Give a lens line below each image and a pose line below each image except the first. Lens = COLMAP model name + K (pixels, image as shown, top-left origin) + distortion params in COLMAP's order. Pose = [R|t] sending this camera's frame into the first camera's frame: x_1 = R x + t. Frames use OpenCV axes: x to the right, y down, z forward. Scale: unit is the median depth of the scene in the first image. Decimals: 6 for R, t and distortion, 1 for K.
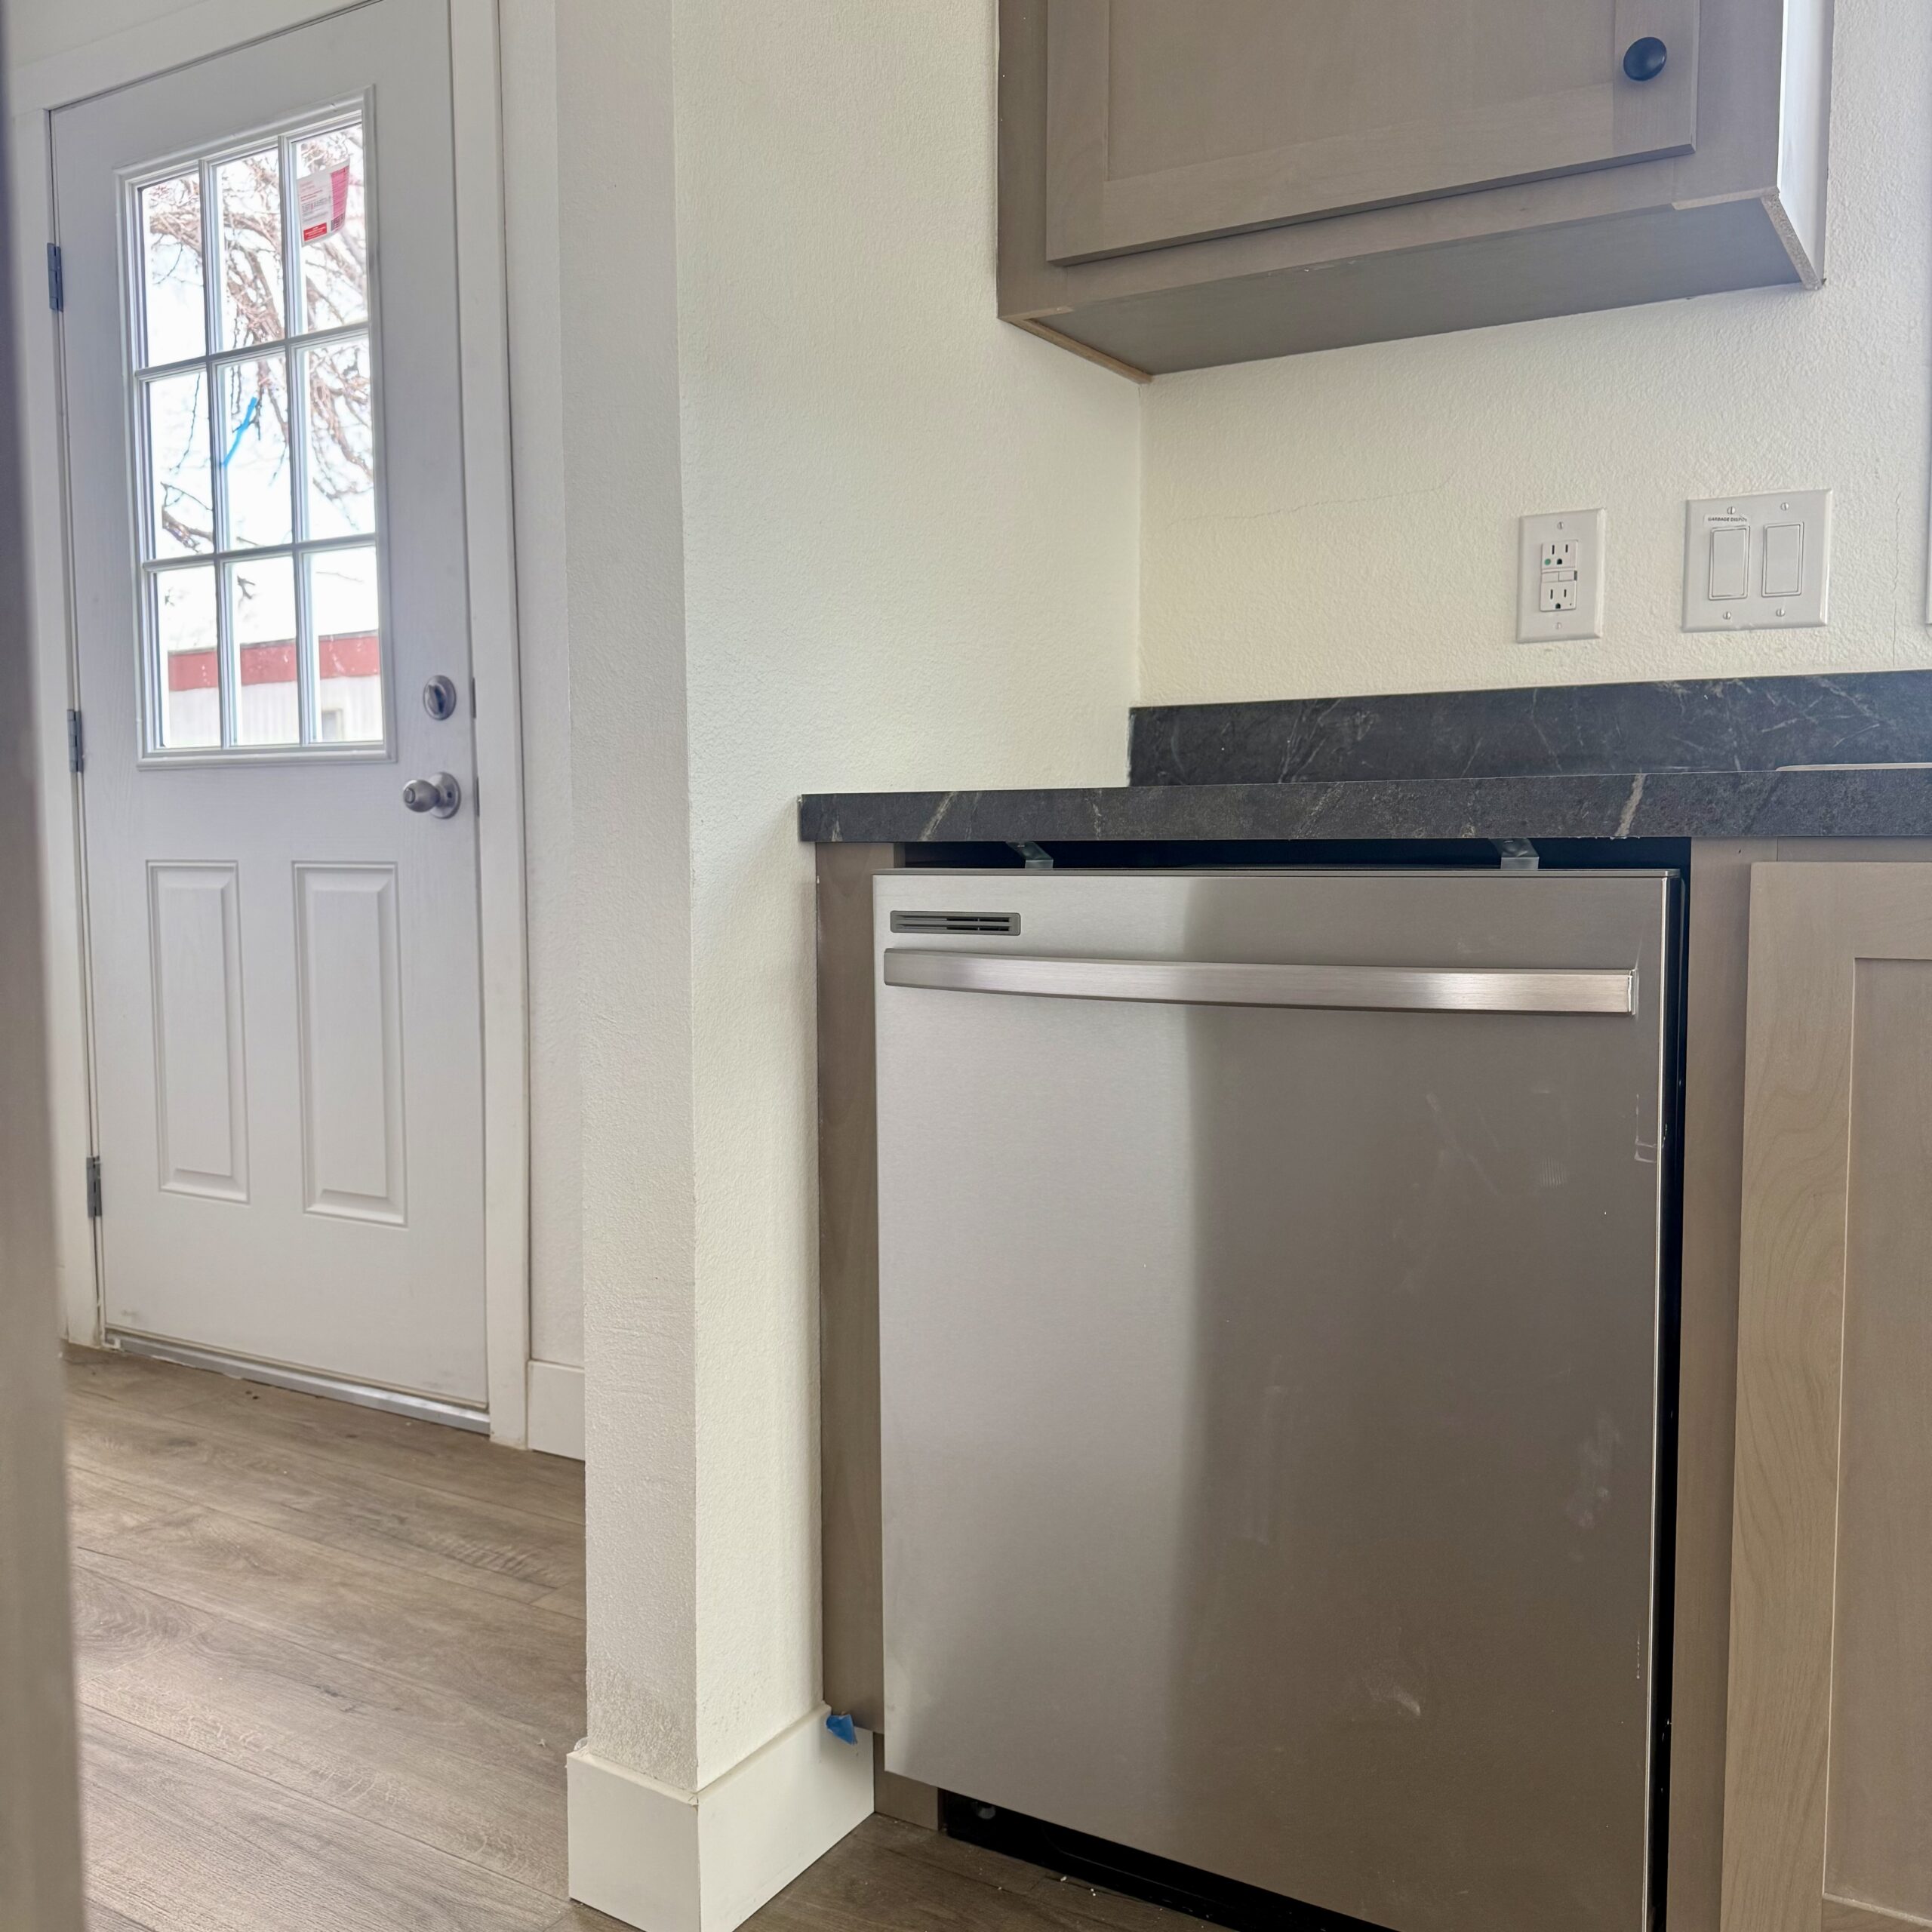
lens RADIAL K [[1804.4, 0, 966.0], [0, 1804.4, 966.0], [0, 0, 1]] dist [0.011249, -0.010352]
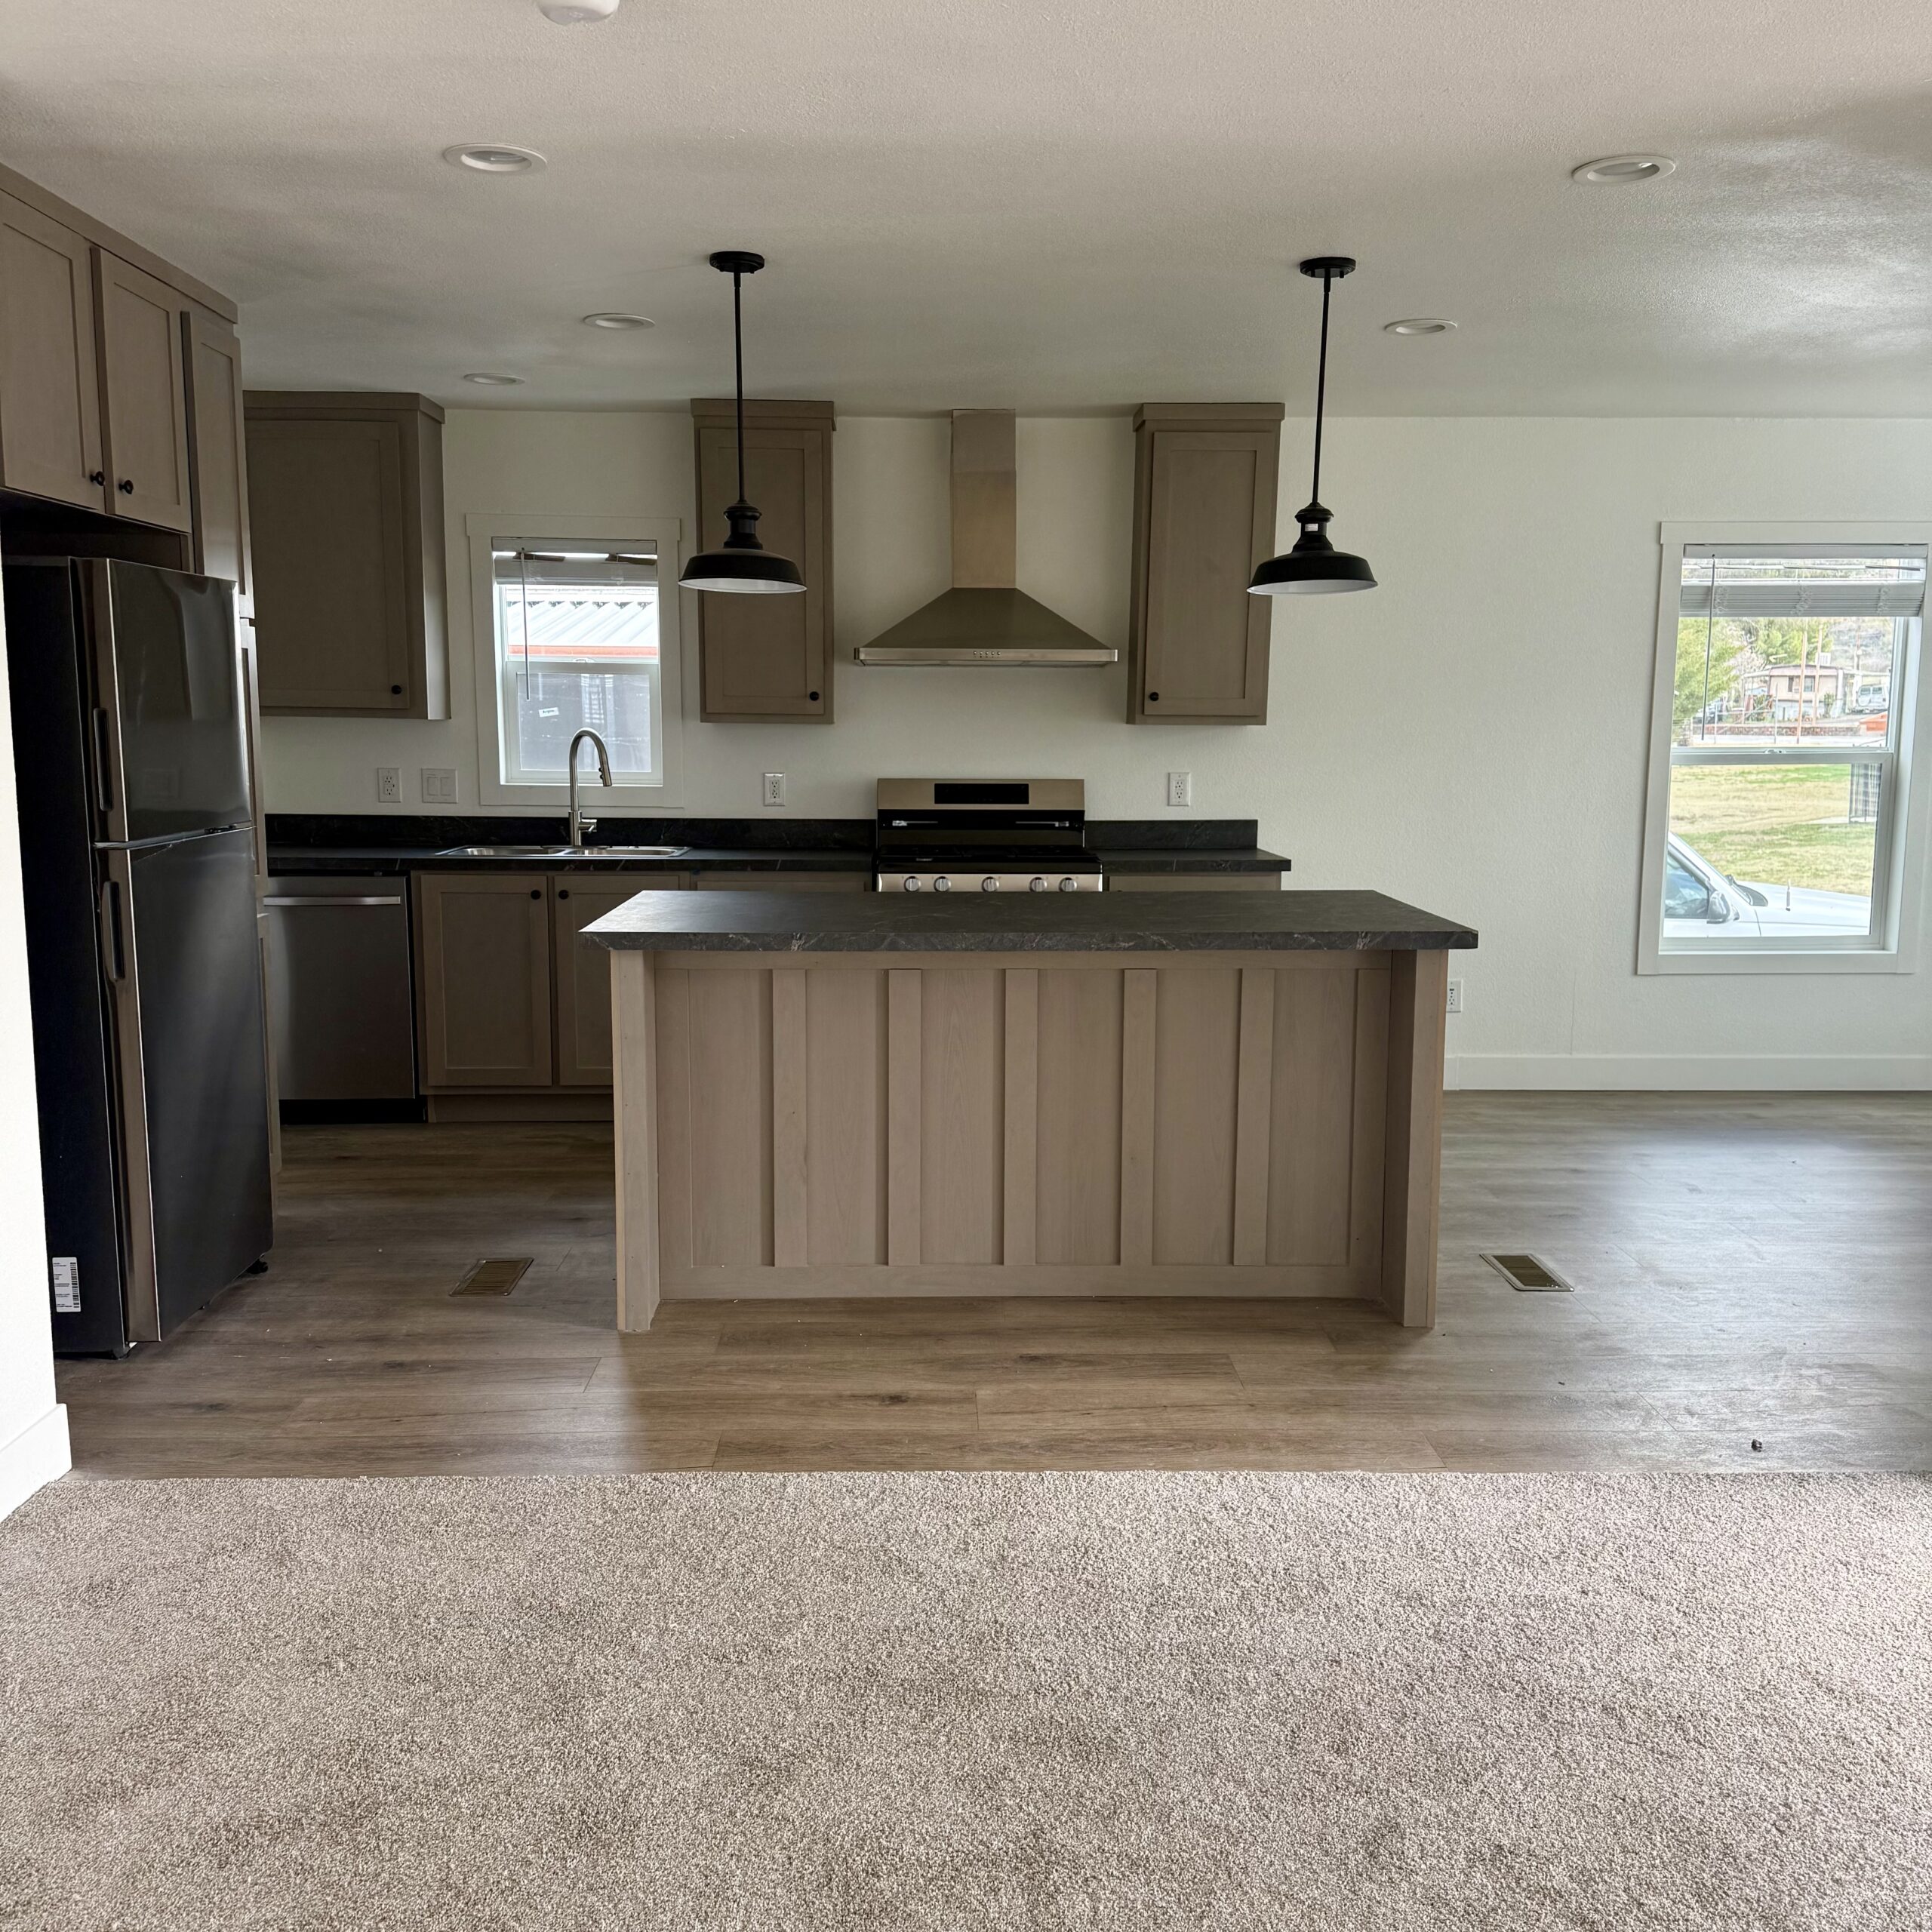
lens RADIAL K [[1804.4, 0, 966.0], [0, 1804.4, 966.0], [0, 0, 1]] dist [0.011249, -0.010352]
pose [[0.842880, -0.070219, 0.533501, -0.714624], [0.037450, 0.996700, 0.072016, -0.075534], [-0.536797, -0.040721, 0.842728, -2.920666]]
